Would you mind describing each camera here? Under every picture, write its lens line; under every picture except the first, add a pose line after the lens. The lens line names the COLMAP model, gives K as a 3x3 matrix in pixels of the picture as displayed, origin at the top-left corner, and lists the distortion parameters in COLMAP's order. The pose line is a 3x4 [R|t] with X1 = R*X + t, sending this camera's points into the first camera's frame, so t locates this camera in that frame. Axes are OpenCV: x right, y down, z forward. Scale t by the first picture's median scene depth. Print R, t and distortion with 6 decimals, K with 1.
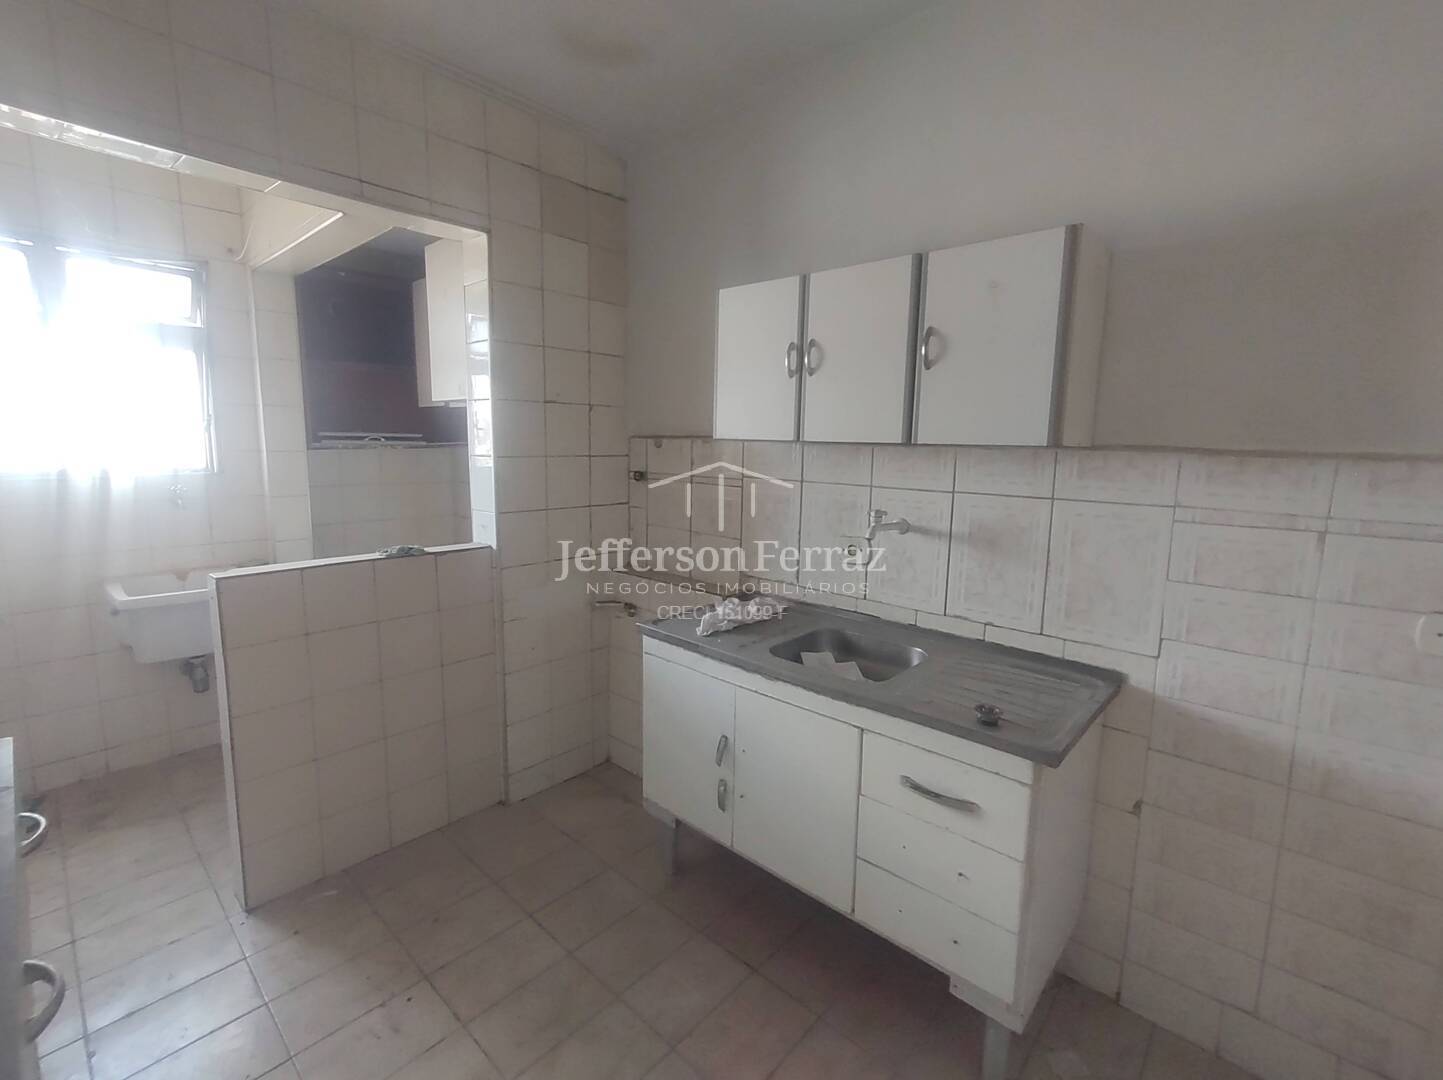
lens RADIAL K [[645.1, 0, 715.9], [0, 645.1, 529.5], [0, 0, 1]] dist [0.000022, -0.000156]
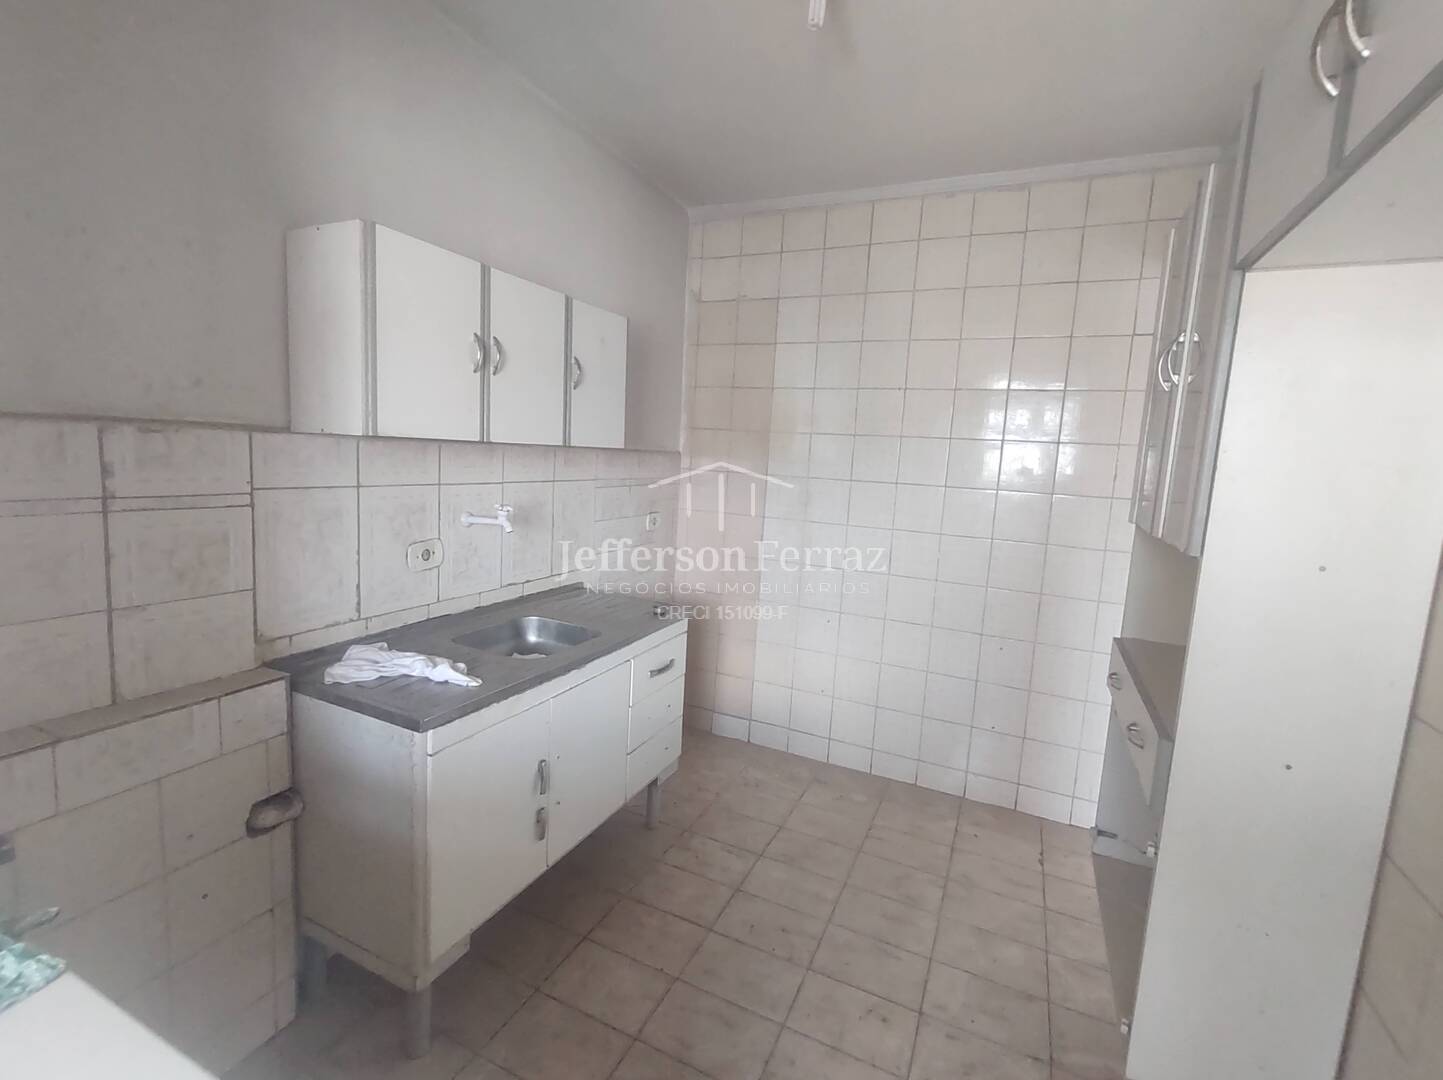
lens RADIAL K [[645.1, 0, 715.9], [0, 645.1, 529.5], [0, 0, 1]] dist [0.000022, -0.000156]
pose [[-0.285322, -0.146892, 0.947108, -0.902869], [0.079472, 0.981156, 0.176114, -0.155389], [-0.955131, 0.125518, -0.268272, 0.976163]]
